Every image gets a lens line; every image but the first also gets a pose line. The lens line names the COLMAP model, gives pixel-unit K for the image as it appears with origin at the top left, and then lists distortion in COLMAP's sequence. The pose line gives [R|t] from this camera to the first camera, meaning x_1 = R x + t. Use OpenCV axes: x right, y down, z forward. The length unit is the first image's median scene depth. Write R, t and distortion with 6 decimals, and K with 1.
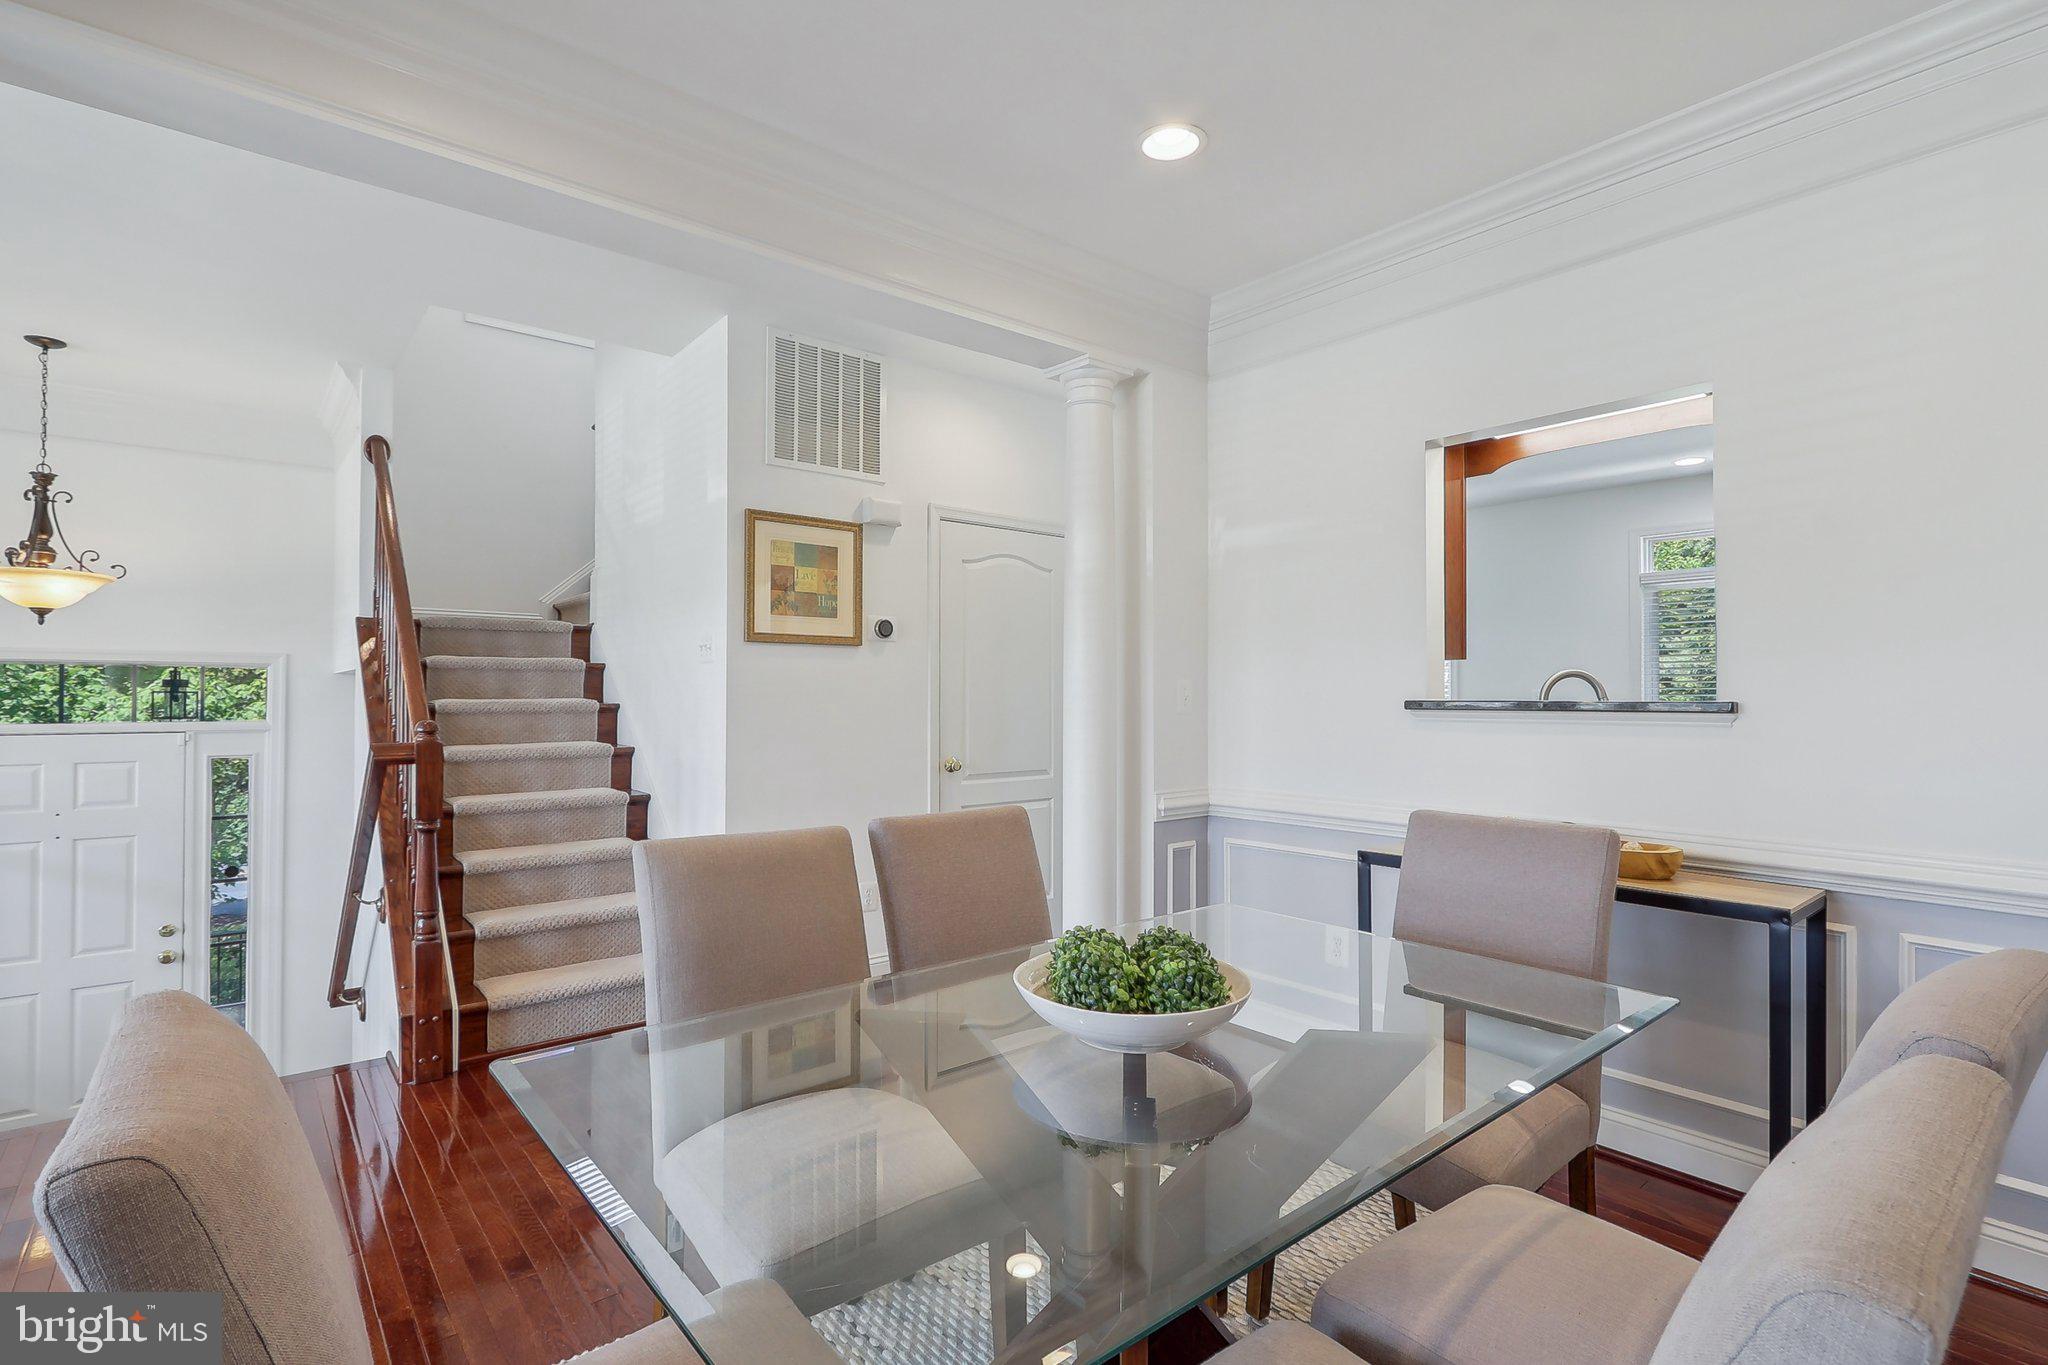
lens RADIAL K [[965.4, 0, 1024.0], [0, 965.4, 682.5], [0, 0, 1]] dist [-0.003960, -0.000493]
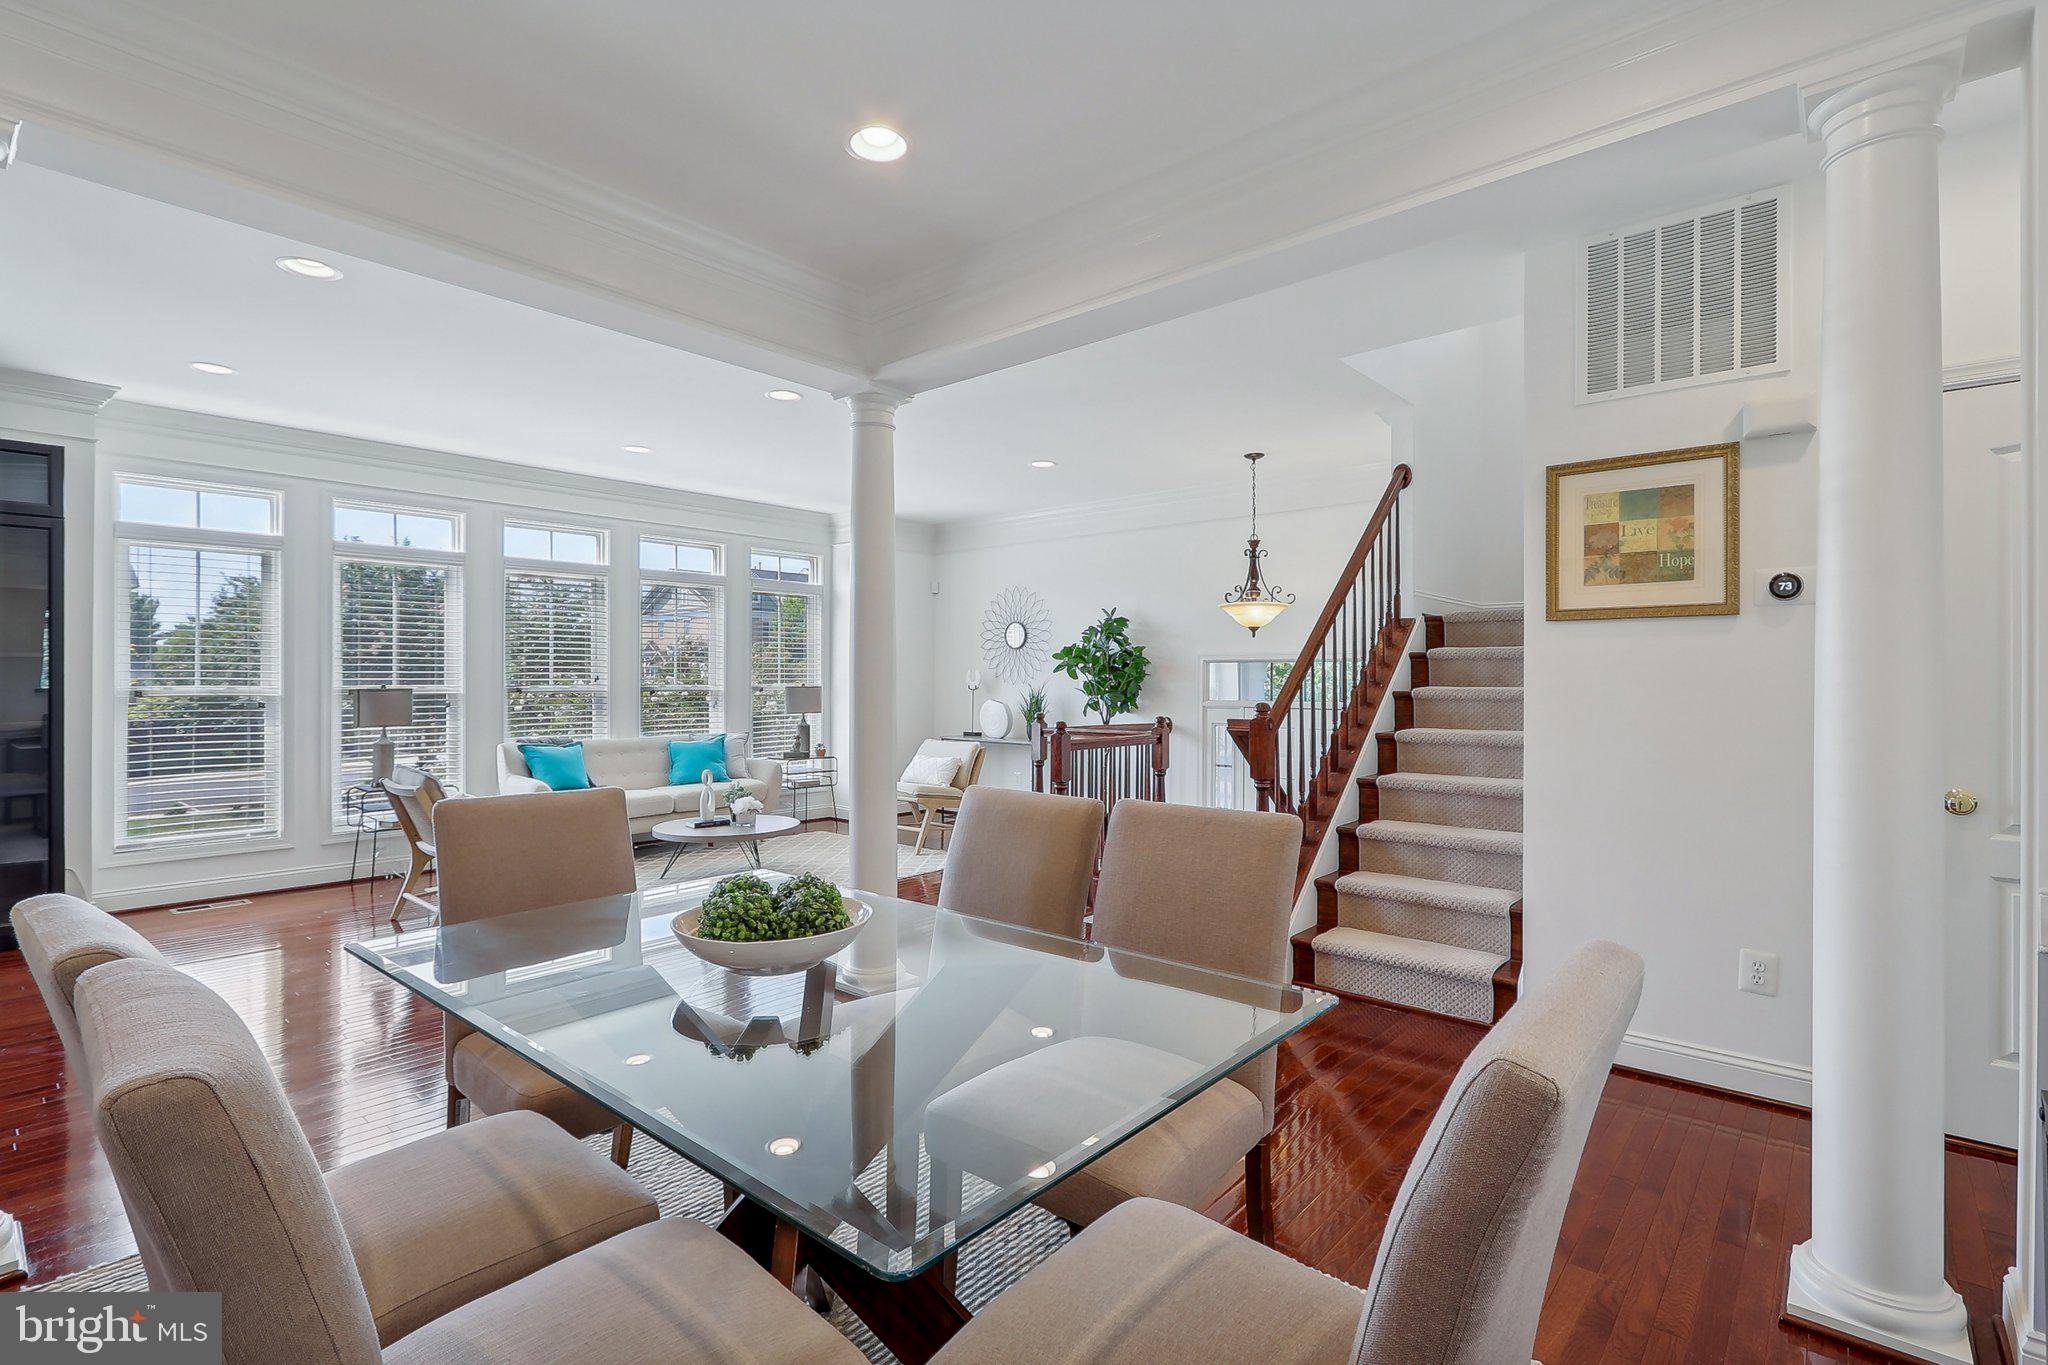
lens RADIAL K [[955.3, 0, 1016.9], [0, 955.3, 672.0], [0, 0, 1]] dist [-0.000979, -0.000392]
pose [[0.150179, -0.009168, -0.988616, 0.446149], [0.009443, 0.999925, -0.007839, 0.004531], [0.988614, -0.008159, 0.150255, 0.374411]]
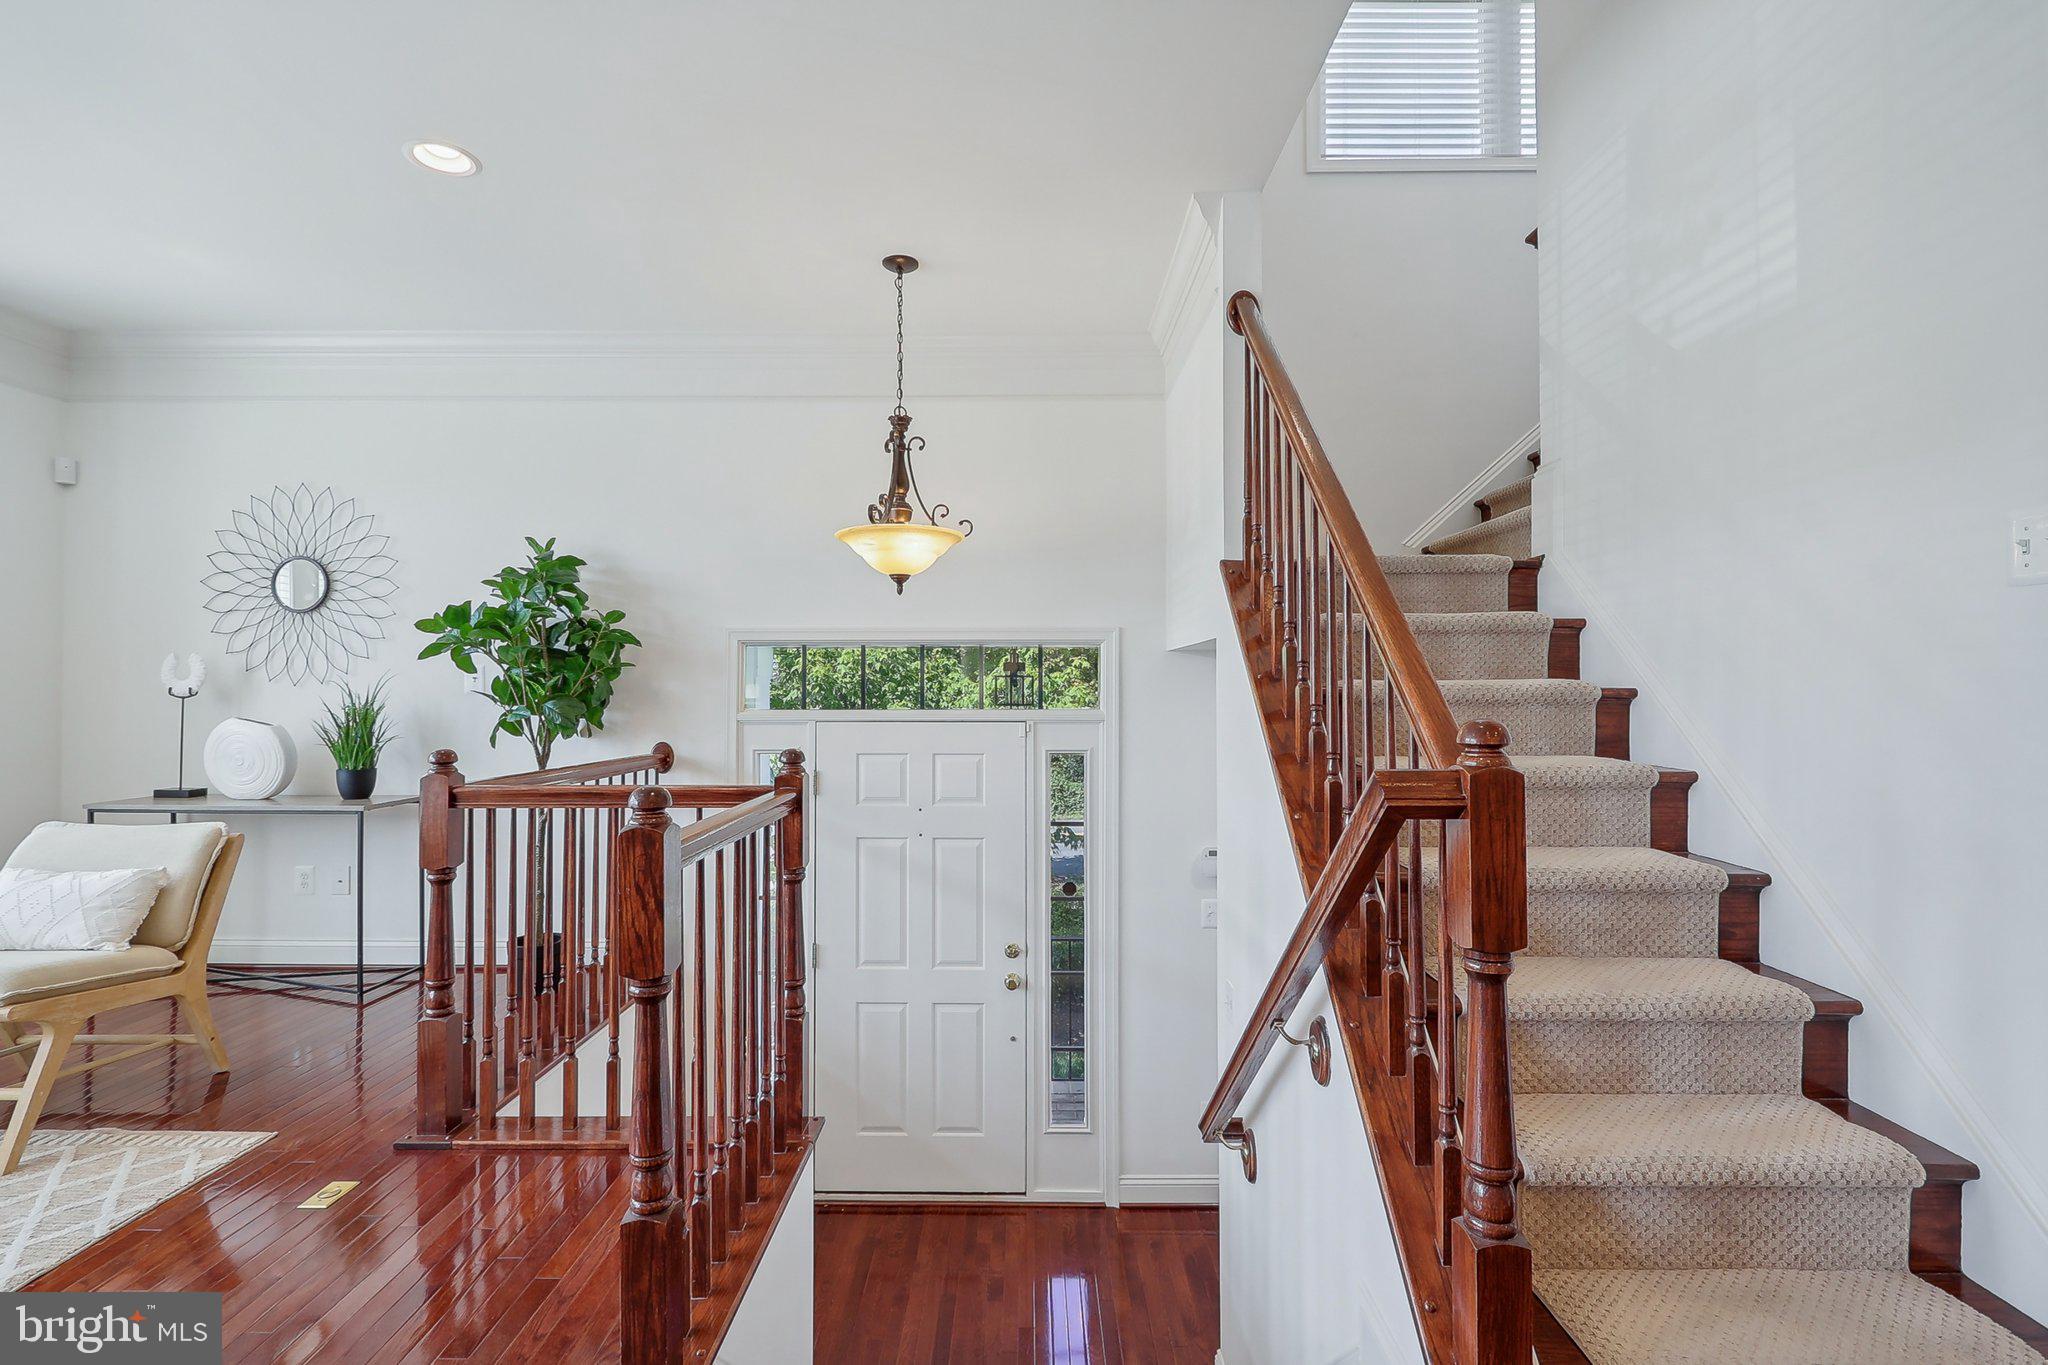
lens RADIAL K [[955.3, 0, 1016.9], [0, 955.3, 672.0], [0, 0, 1]] dist [-0.000979, -0.000392]
pose [[0.759048, -0.010723, -0.650946, -0.381549], [0.010181, 0.999938, -0.004600, 0.013610], [0.650955, -0.003136, 0.759110, 0.411486]]
